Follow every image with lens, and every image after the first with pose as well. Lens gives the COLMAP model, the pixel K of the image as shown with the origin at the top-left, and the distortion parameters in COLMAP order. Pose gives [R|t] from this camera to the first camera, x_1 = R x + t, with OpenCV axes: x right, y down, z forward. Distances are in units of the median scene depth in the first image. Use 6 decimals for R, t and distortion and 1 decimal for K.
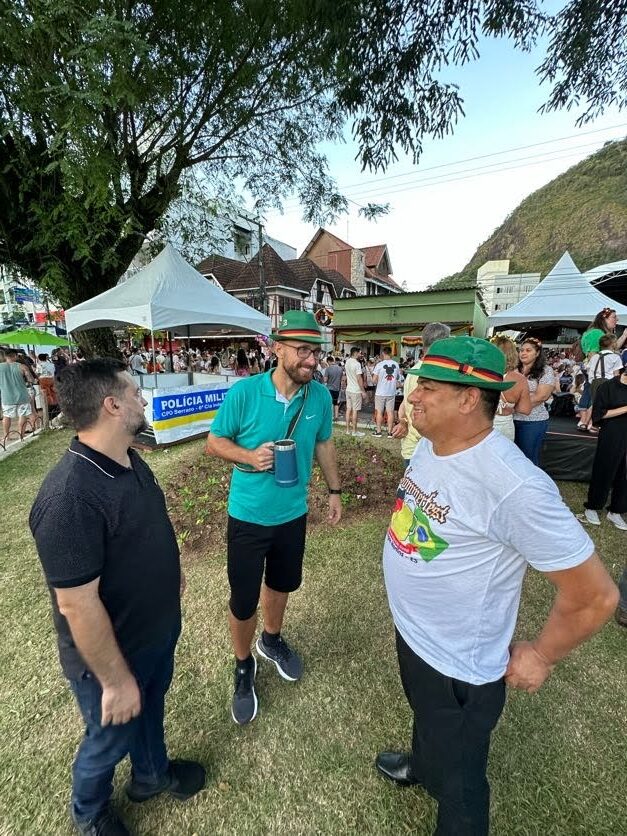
lens RADIAL K [[333.5, 0, 310.7], [0, 333.5, 416.9], [0, 0, 1]] dist [-0.003449, 0.000186]
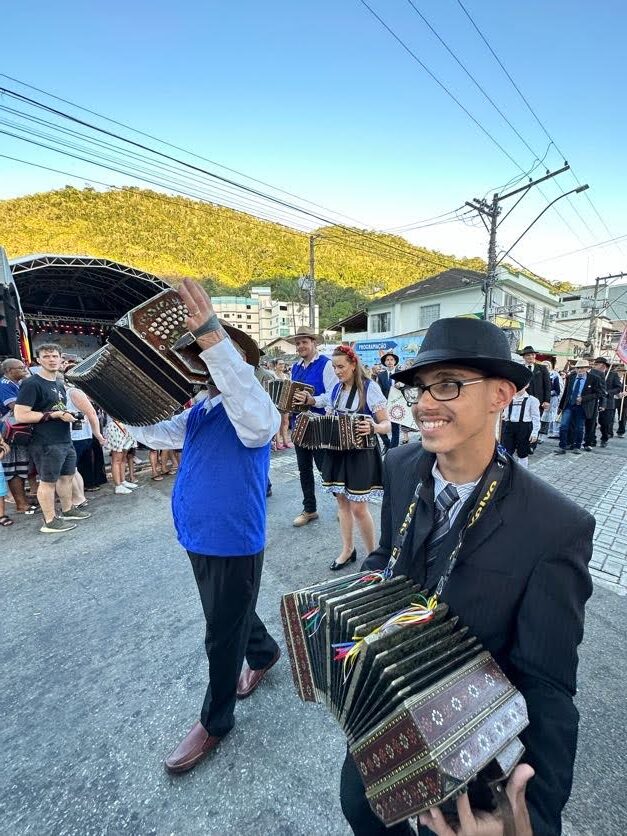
lens RADIAL K [[333.5, 0, 316.6], [0, 333.5, 414.6], [0, 0, 1]] dist [-0.003449, 0.000186]
pose [[0.310401, -0.126542, 0.942145, 0.270921], [0.205500, 0.976597, 0.063465, -0.023921], [-0.928128, 0.173911, 0.329141, 0.205445]]
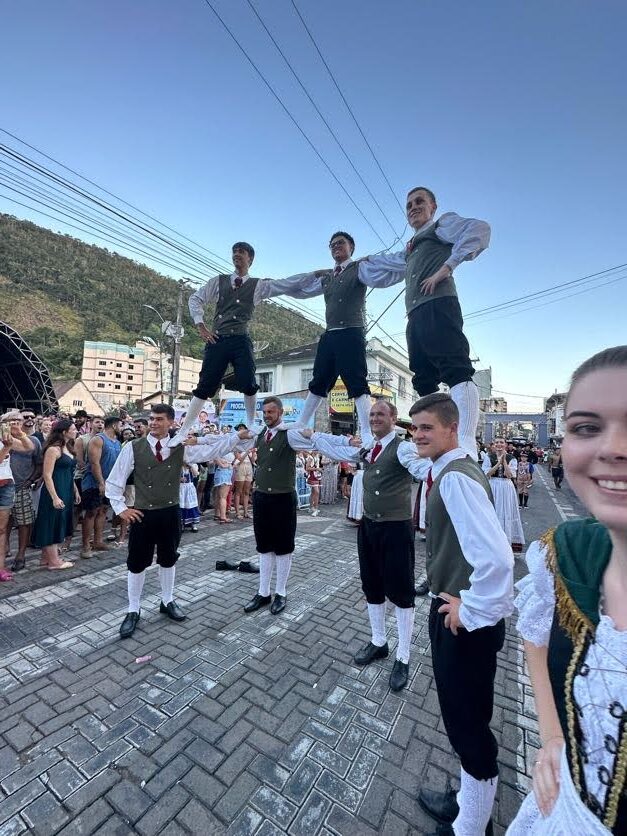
lens RADIAL K [[333.5, 0, 317.3], [0, 333.5, 417.8], [0, 0, 1]] dist [-0.003449, 0.000186]
pose [[0.012836, 0.046938, 0.998815, 0.346641], [0.171199, 0.984045, -0.048444, -0.021517], [-0.985153, 0.171618, 0.004595, 0.180101]]
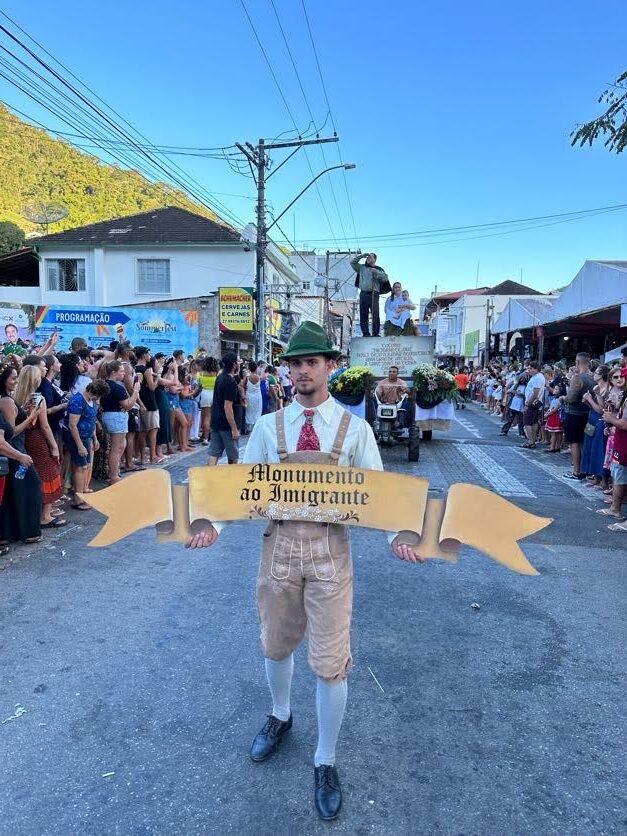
lens RADIAL K [[589.9, 0, 311.4], [0, 589.9, 416.2], [0, 0, 1]] dist [0.021424, -0.030584]
pose [[-0.403743, -0.099781, 0.909415, 0.193256], [0.166149, 0.969508, 0.180138, -0.051737], [-0.899659, 0.223827, -0.374853, 0.315819]]
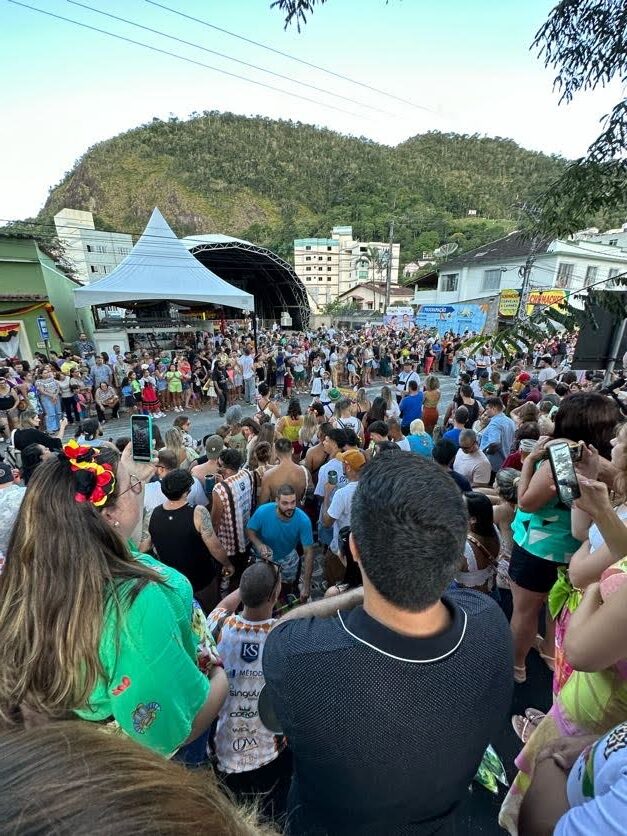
lens RADIAL K [[333.5, 0, 317.0], [0, 333.5, 416.6], [0, 0, 1]] dist [-0.003449, 0.000186]
pose [[0.509229, -0.269156, 0.817460, 0.084754], [0.186326, 0.961790, 0.200607, -0.049430], [-0.840219, 0.050160, 0.539922, 0.127610]]
